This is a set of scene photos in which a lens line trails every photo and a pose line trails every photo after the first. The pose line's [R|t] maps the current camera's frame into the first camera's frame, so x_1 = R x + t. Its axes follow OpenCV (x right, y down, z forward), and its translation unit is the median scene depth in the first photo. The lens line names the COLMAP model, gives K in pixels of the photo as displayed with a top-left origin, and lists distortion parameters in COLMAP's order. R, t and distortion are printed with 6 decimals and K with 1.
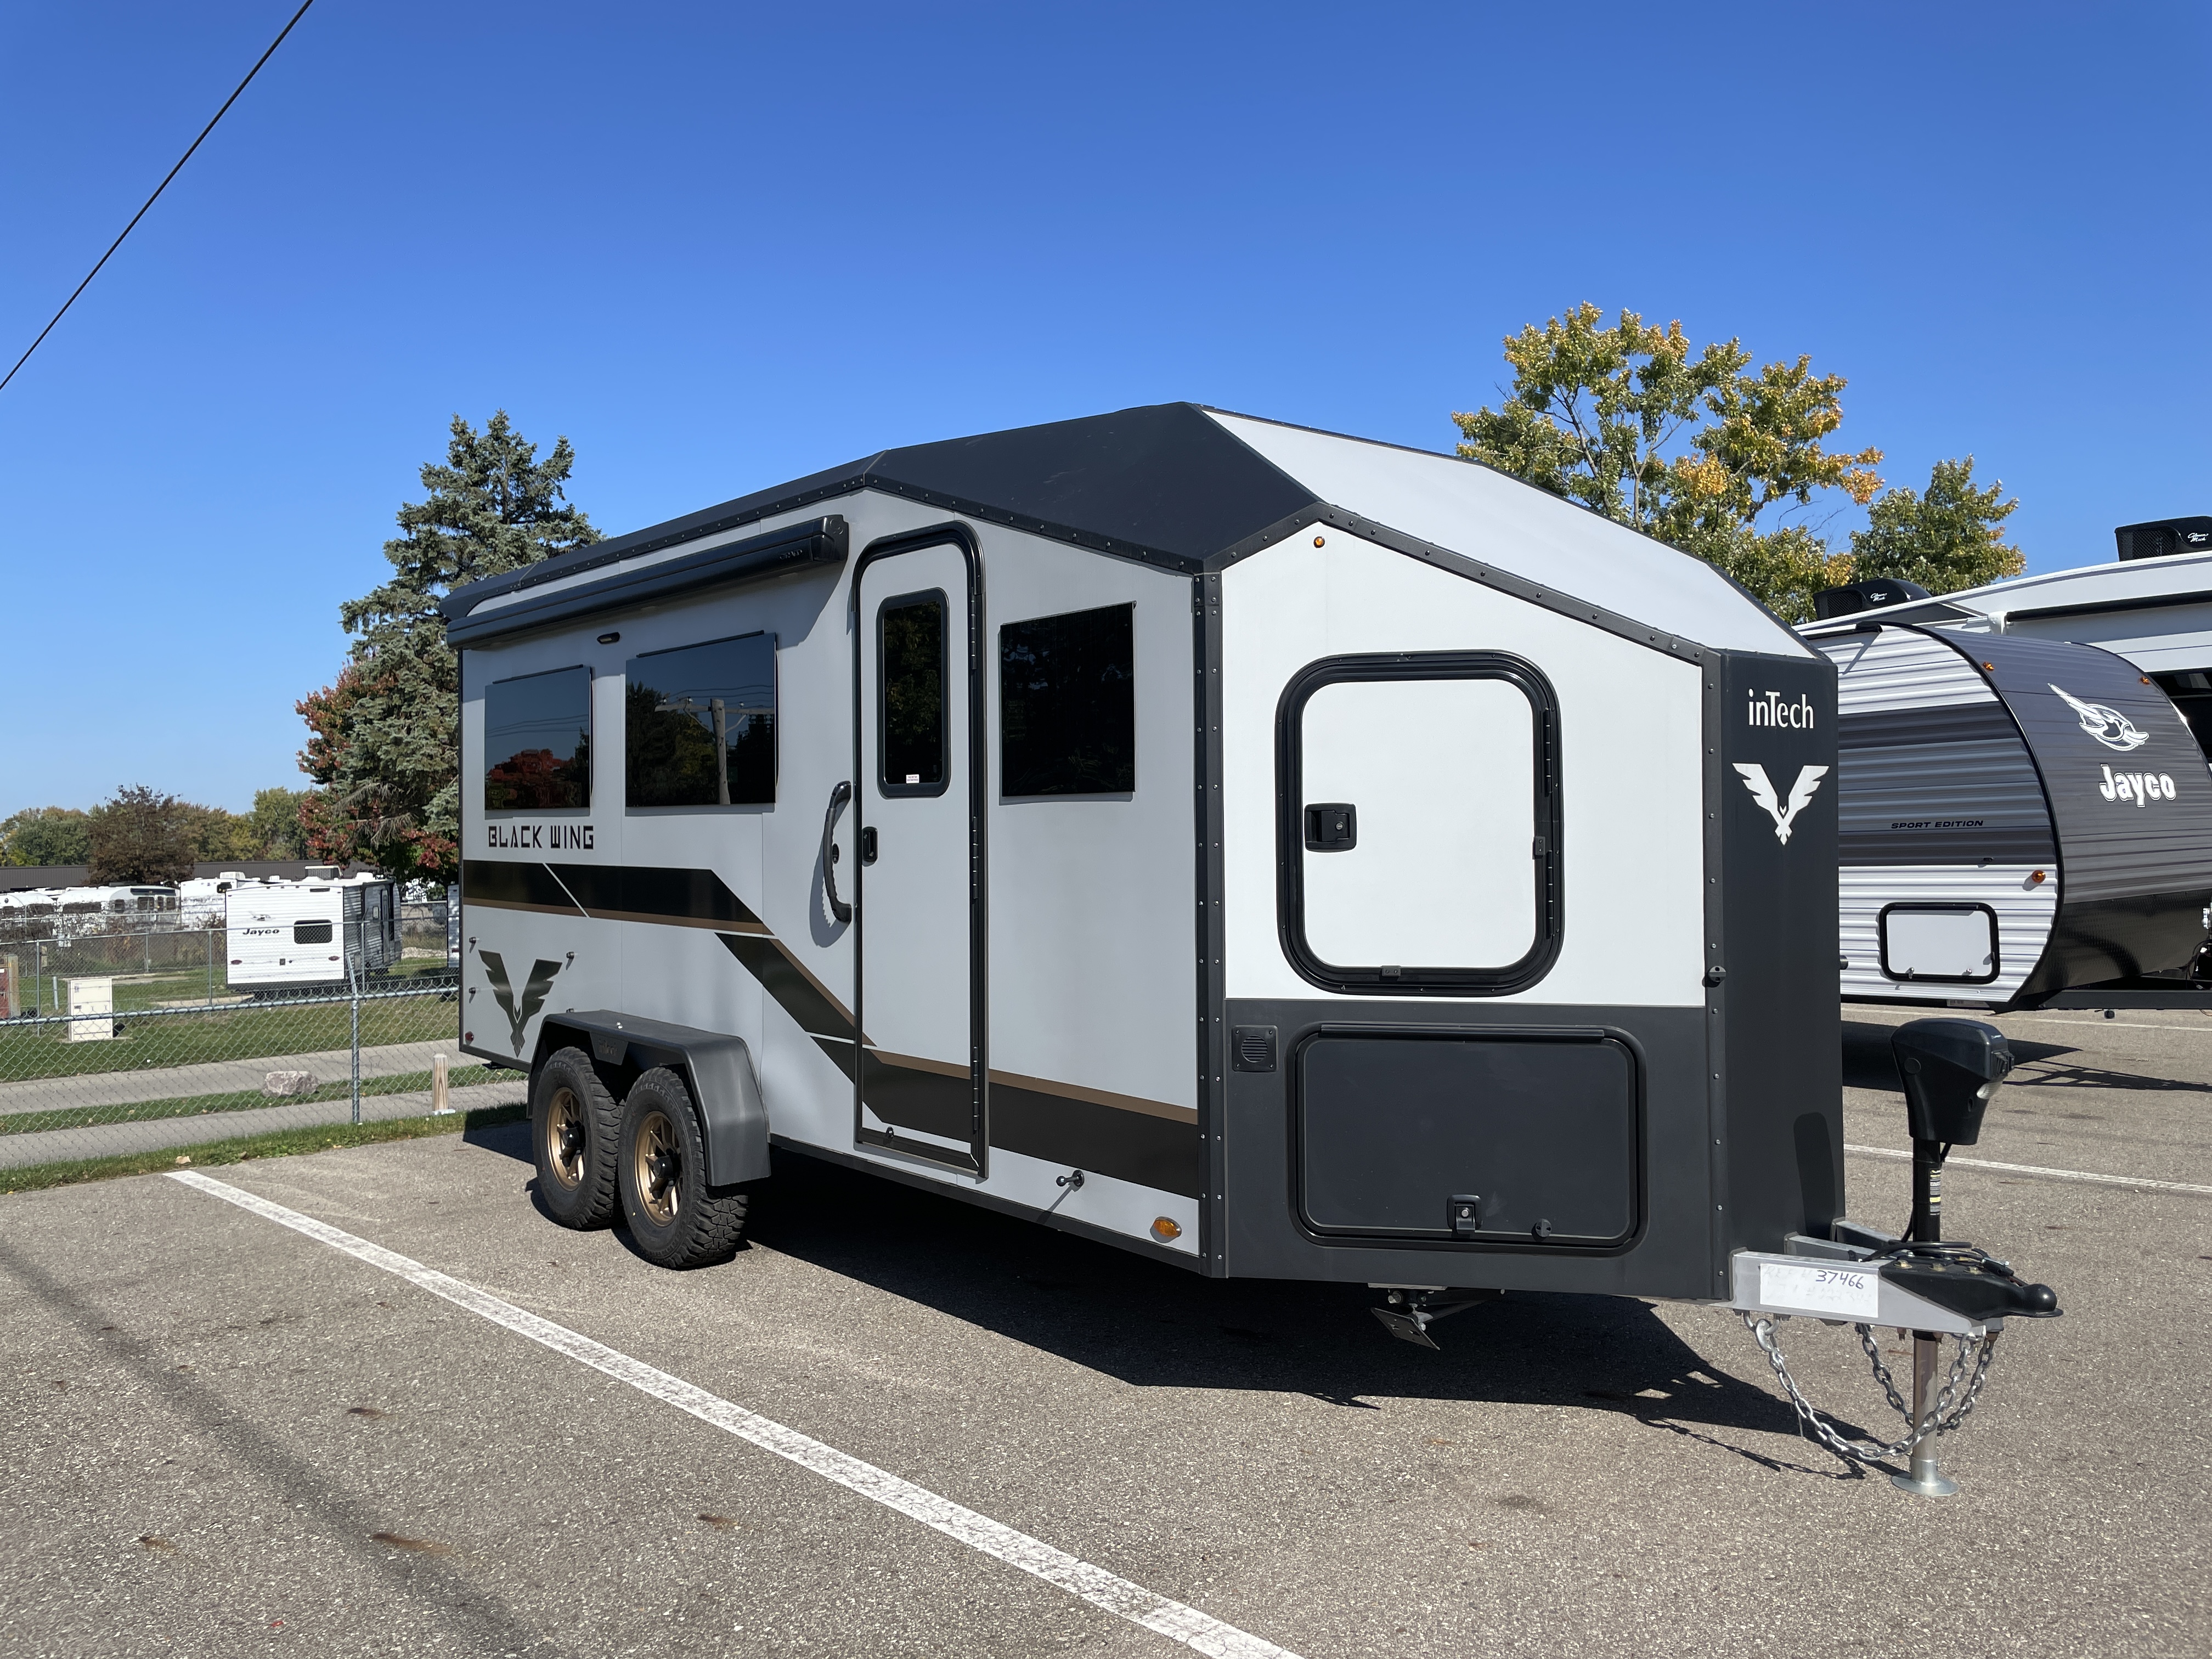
lens RADIAL K [[1673.7, 0, 1096.9], [0, 1673.7, 820.2], [0, 0, 1]] dist [0.096196, -0.139352]
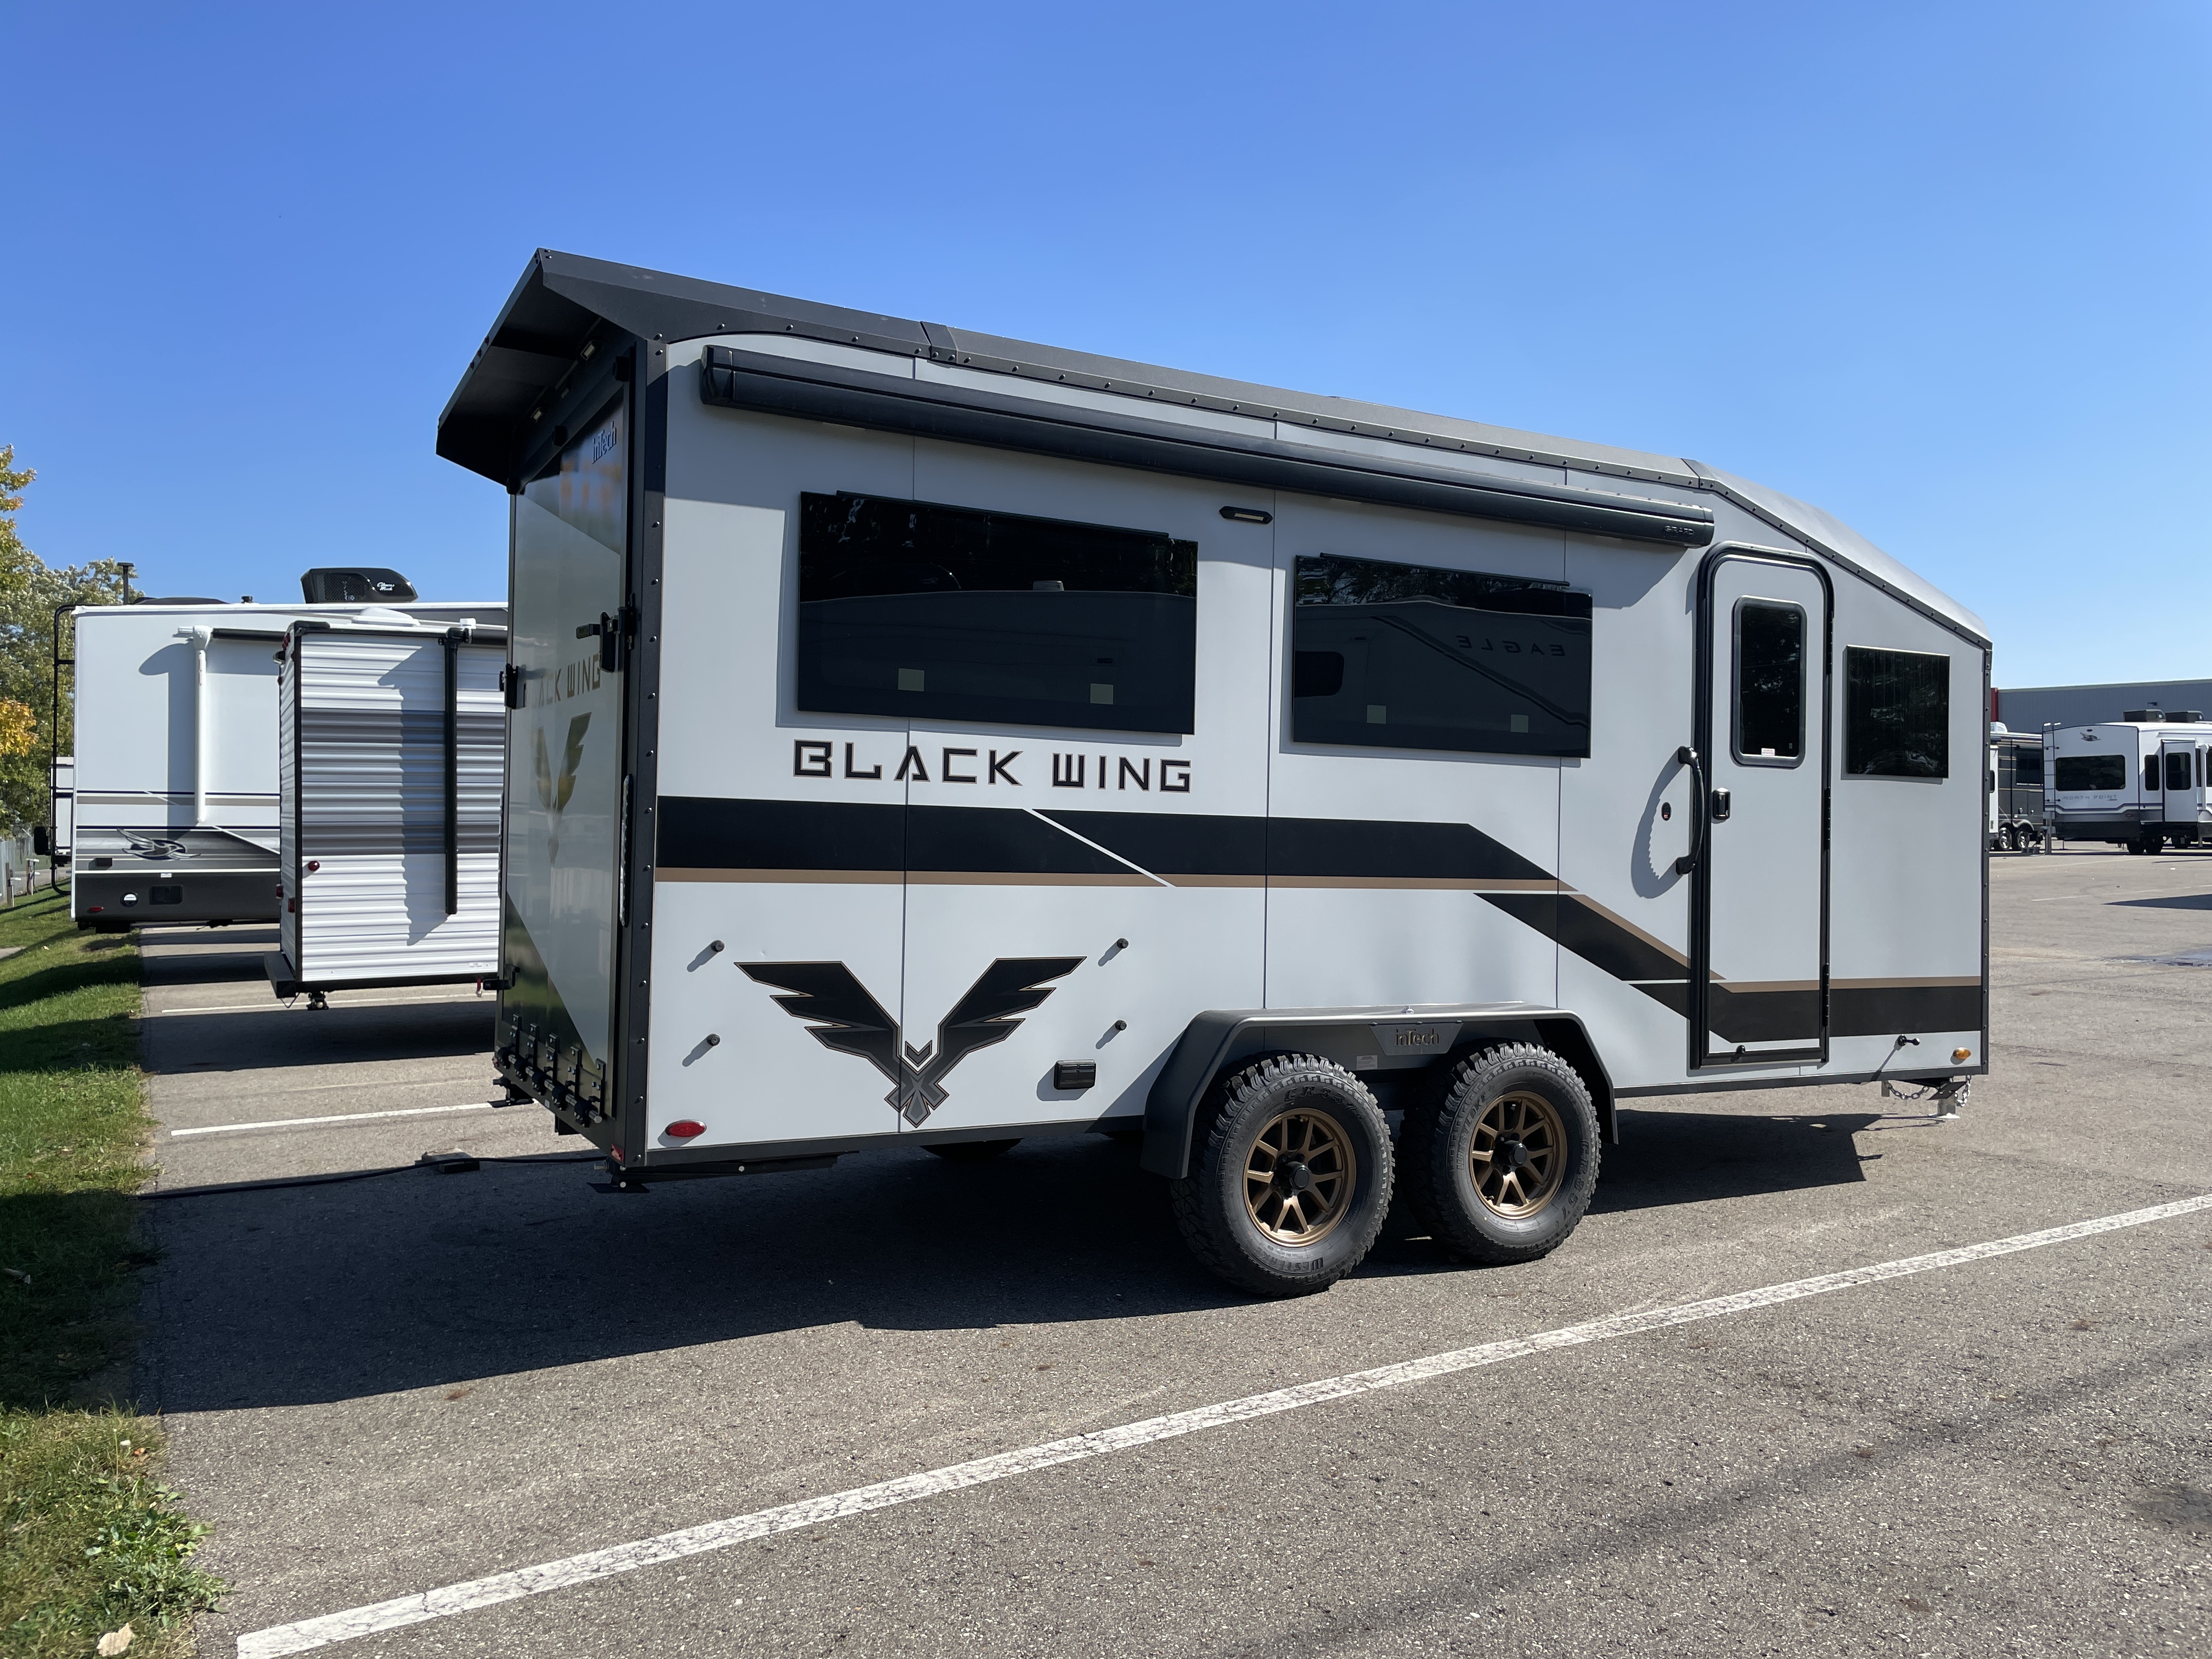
lens RADIAL K [[1673.7, 0, 1096.9], [0, 1673.7, 820.2], [0, 0, 1]] dist [0.096196, -0.139352]
pose [[0.179107, 0.035247, 0.983198, -1.287272], [-0.019960, 0.999283, -0.032188, 0.067266], [-0.983627, -0.013859, 0.179682, 1.152721]]
